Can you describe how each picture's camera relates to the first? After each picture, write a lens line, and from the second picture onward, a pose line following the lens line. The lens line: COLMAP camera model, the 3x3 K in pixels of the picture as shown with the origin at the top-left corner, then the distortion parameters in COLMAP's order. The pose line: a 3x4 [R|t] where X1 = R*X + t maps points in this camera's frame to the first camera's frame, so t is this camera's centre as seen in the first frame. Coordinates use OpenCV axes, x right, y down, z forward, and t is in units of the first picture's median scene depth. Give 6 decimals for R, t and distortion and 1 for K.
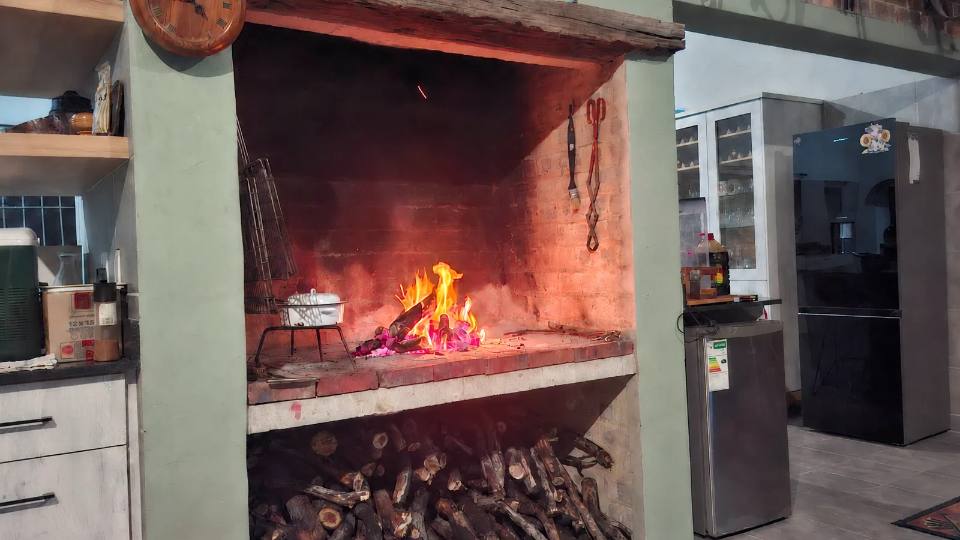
lens RADIAL K [[746.2, 0, 481.1], [0, 746.2, 273.0], [0, 0, 1]] dist [0.049893, 0.000303]
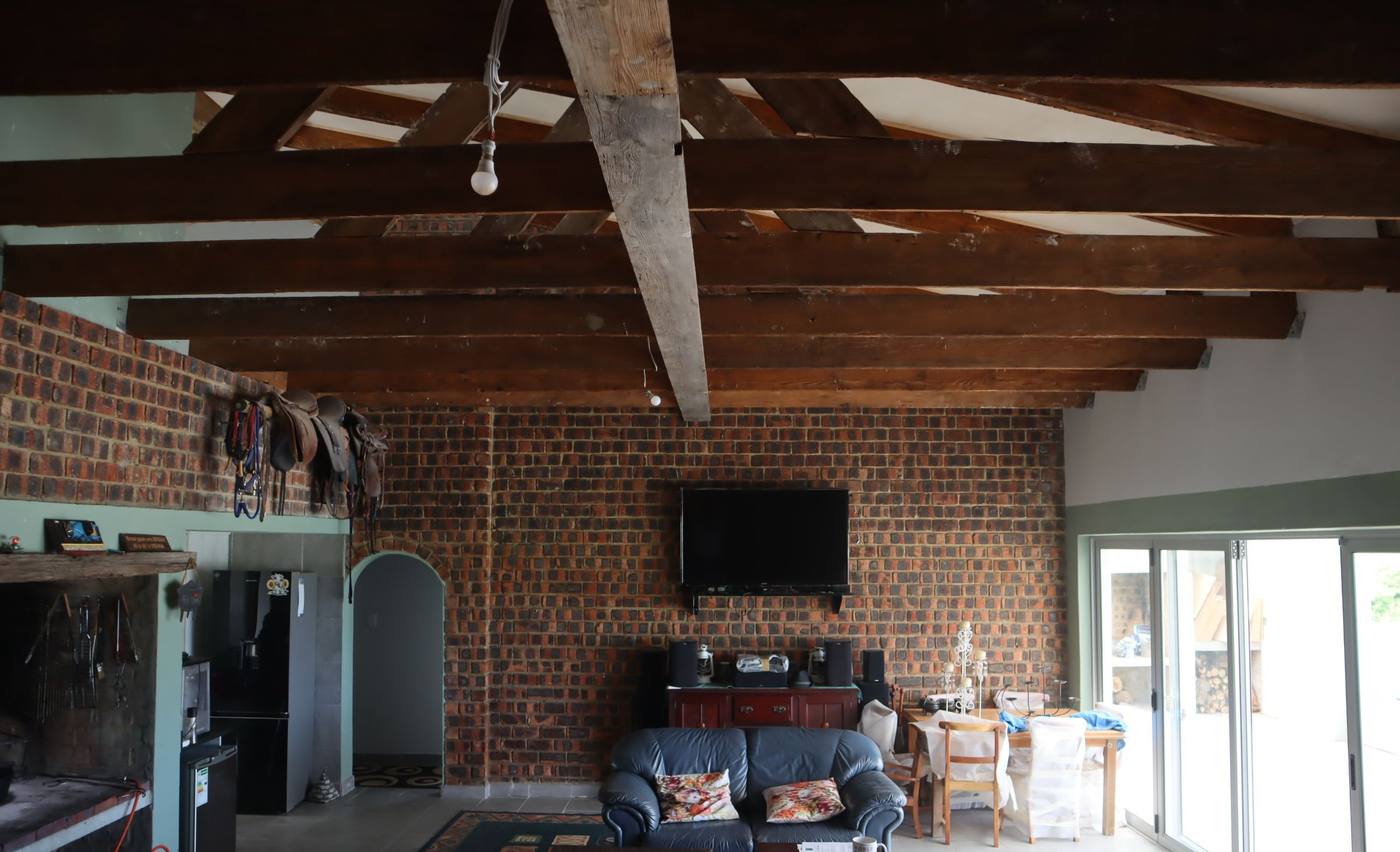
lens RADIAL K [[961.3, 0, 699.5], [0, 961.3, 468.0], [0, 0, 1]] dist [-0.097662, 0.031633]
pose [[0.543820, 0.101007, 0.833101, -0.695251], [-0.003801, 0.993016, -0.117915, -0.272014], [-0.839194, 0.060958, 0.540406, -0.773383]]
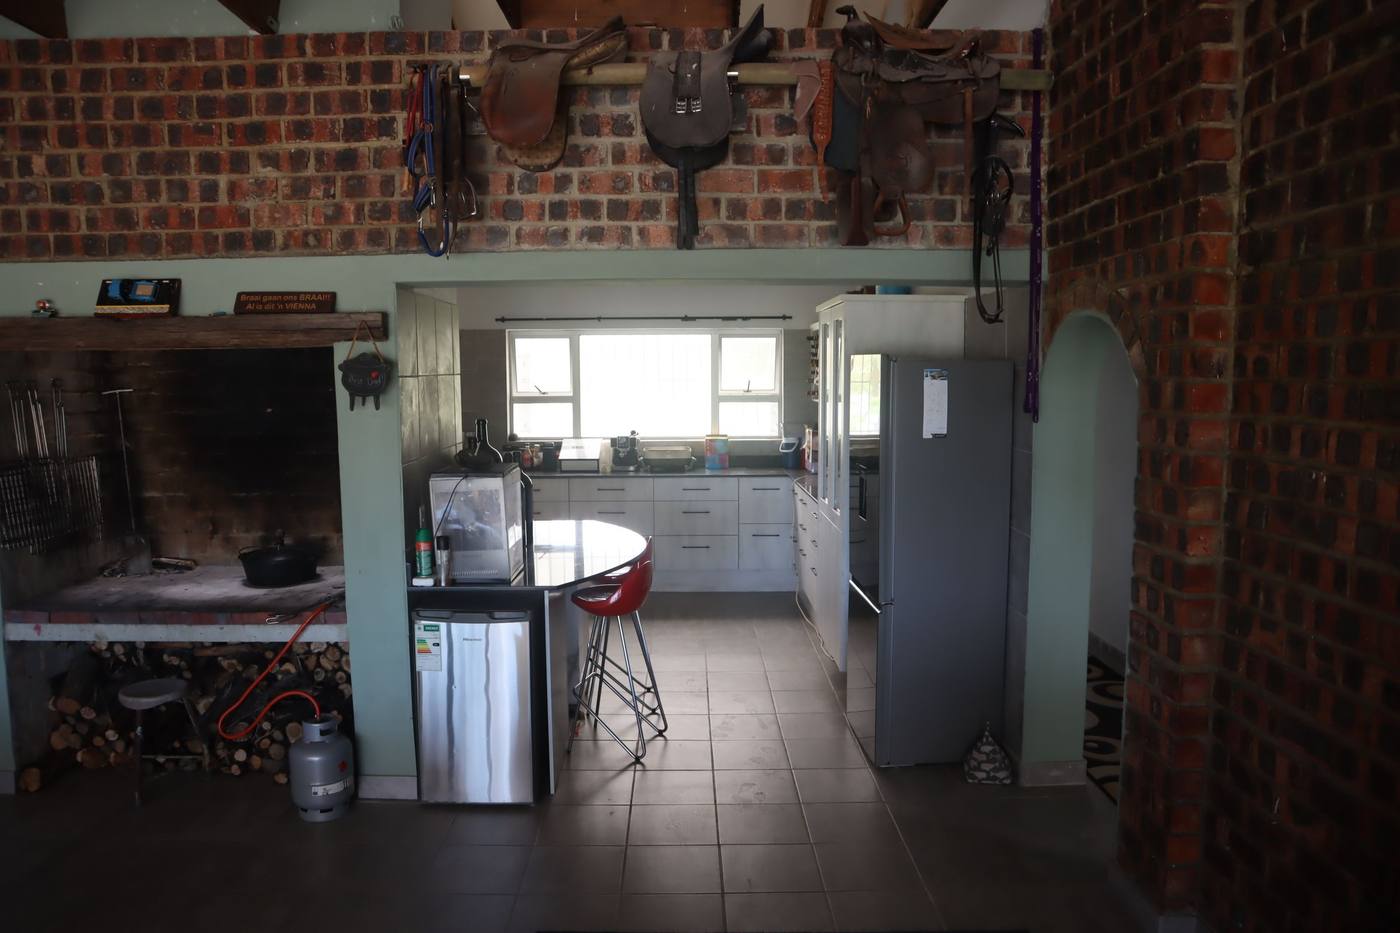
lens RADIAL K [[966.5, 0, 698.4], [0, 966.5, 465.2], [0, 0, 1]] dist [-0.123842, 0.080599]
pose [[0.854003, 0.081705, -0.513813, 1.258553], [-0.035524, 0.994444, 0.099091, -0.258718], [0.519054, -0.066371, 0.852160, 0.113836]]
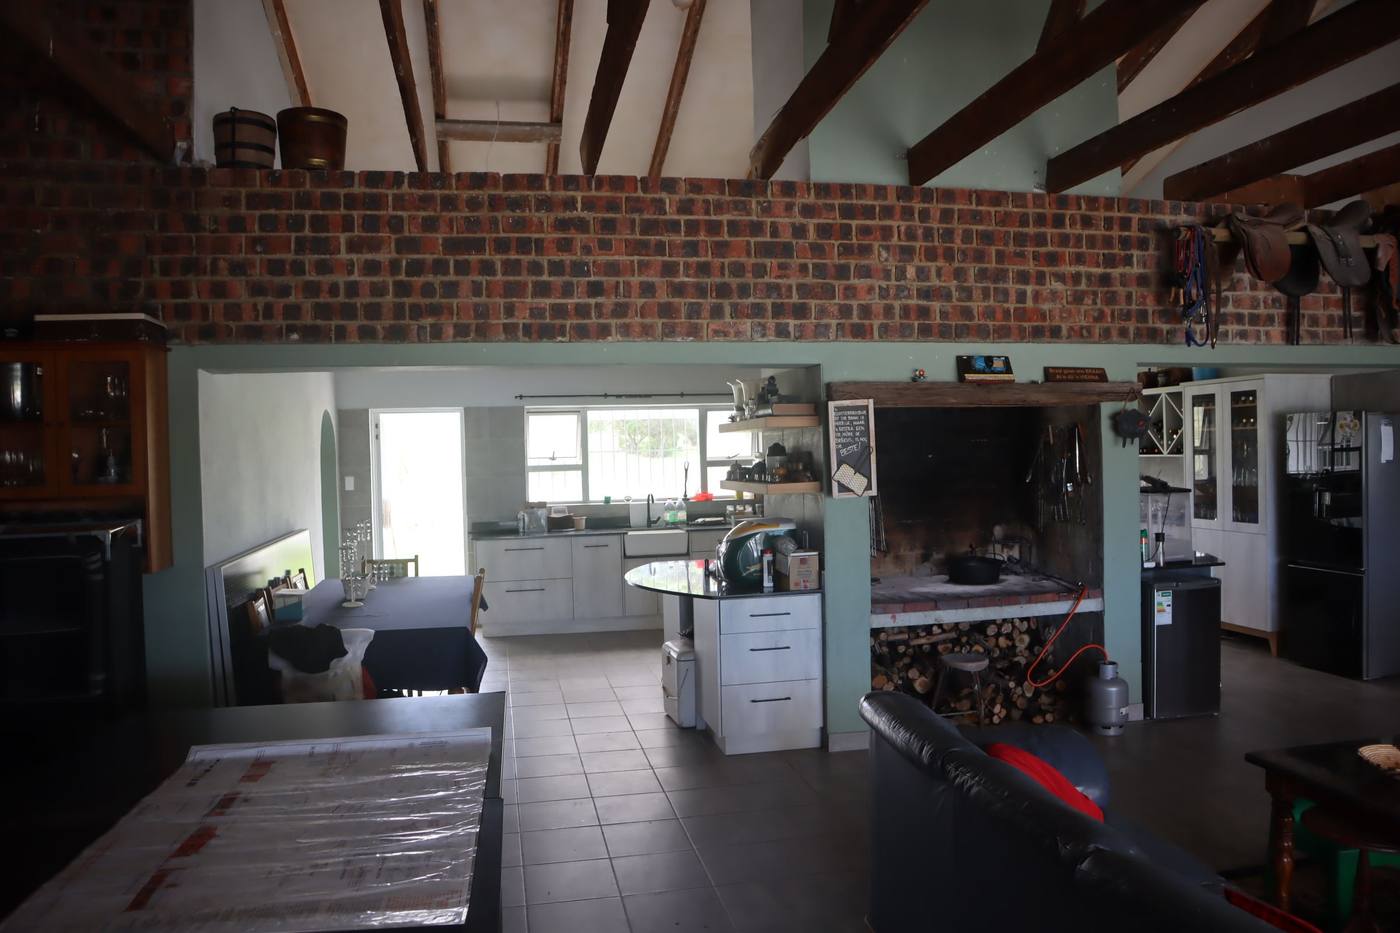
lens RADIAL K [[966.5, 0, 696.2], [0, 966.5, 466.2], [0, 0, 1]] dist [-0.123842, 0.080599]
pose [[0.938923, 0.018991, -0.343603, 0.081518], [-0.017318, 0.999819, 0.007939, -0.154979], [0.343692, -0.001503, 0.939081, -1.058328]]
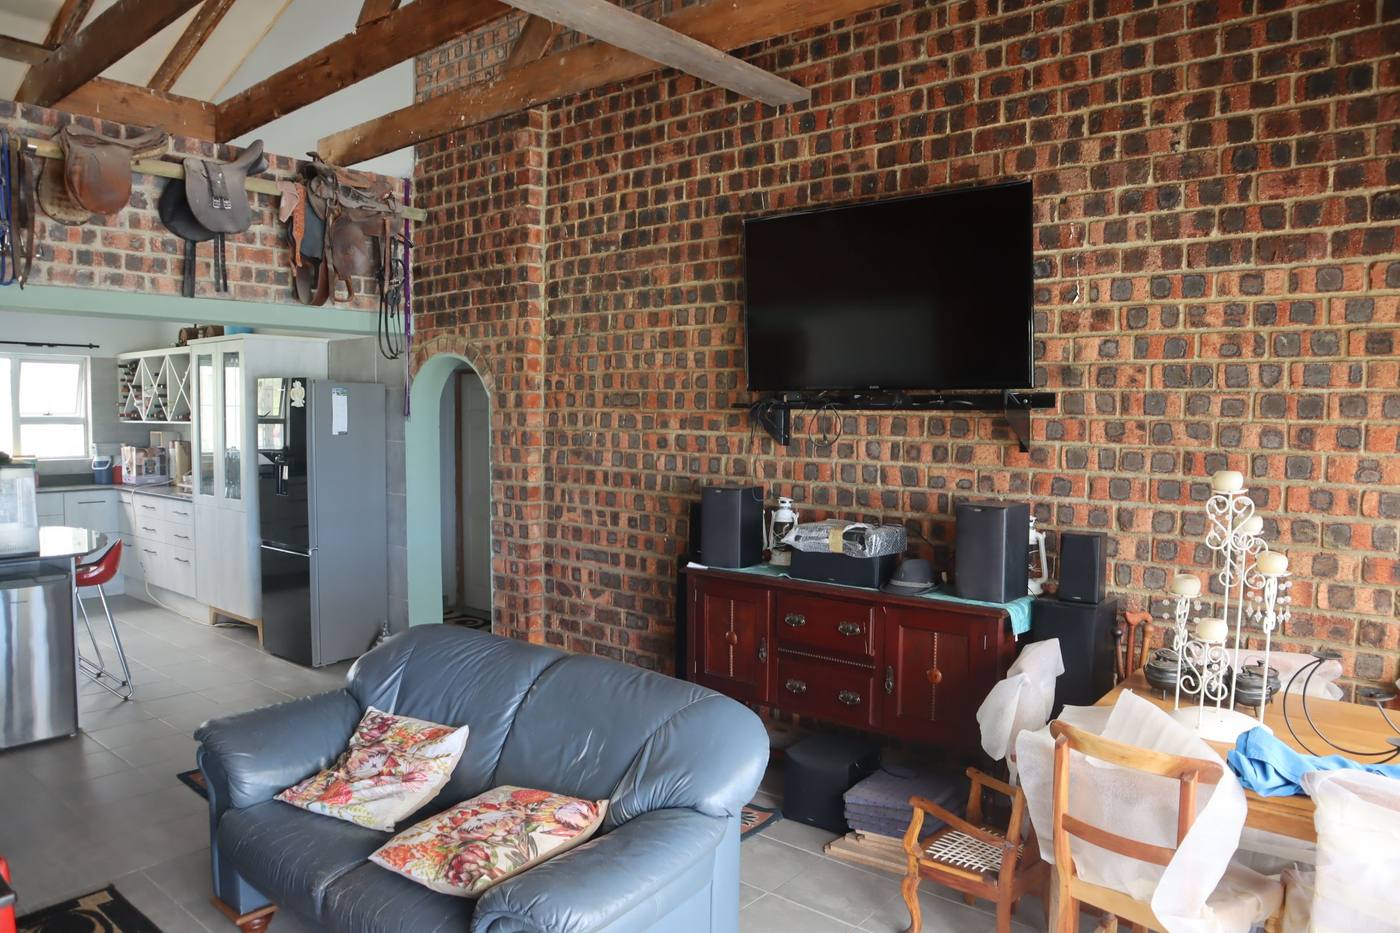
lens RADIAL K [[966.5, 0, 701.0], [0, 966.5, 459.7], [0, 0, 1]] dist [-0.123842, 0.080599]
pose [[0.950070, 0.026170, 0.310938, 0.940517], [-0.034030, 0.999223, 0.019879, -0.185913], [-0.310176, -0.029468, 0.950222, -0.708090]]
